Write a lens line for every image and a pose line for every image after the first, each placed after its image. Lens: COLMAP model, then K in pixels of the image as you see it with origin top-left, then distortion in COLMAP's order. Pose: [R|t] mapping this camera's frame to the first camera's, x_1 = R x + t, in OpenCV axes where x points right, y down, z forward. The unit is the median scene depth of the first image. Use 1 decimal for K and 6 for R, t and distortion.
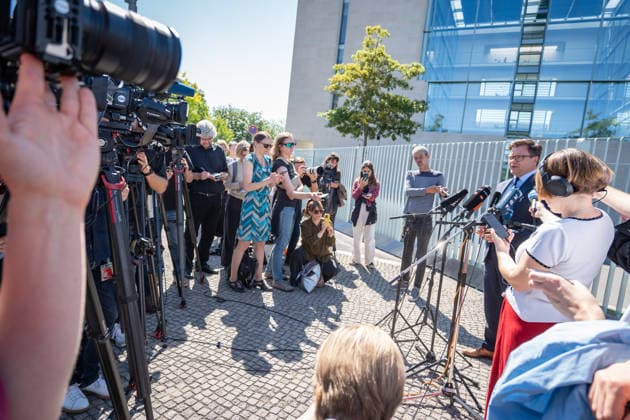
lens RADIAL K [[342.7, 0, 315.0], [0, 342.7, 210.0], [0, 0, 1]] dist [-0.031589, -0.000450]
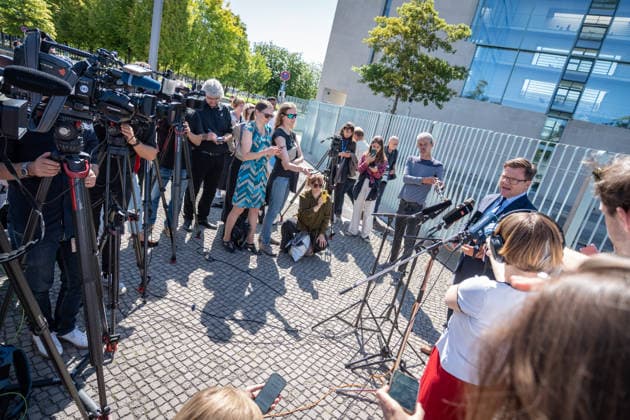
lens RADIAL K [[332.9, 0, 315.0], [0, 332.9, 210.0], [0, 0, 1]] dist [-0.038416, 0.000875]
pose [[0.987638, 0.145448, -0.058447, 0.077079], [-0.134597, 0.978001, 0.159367, -0.084280], [0.080341, -0.149530, 0.985488, 0.022394]]
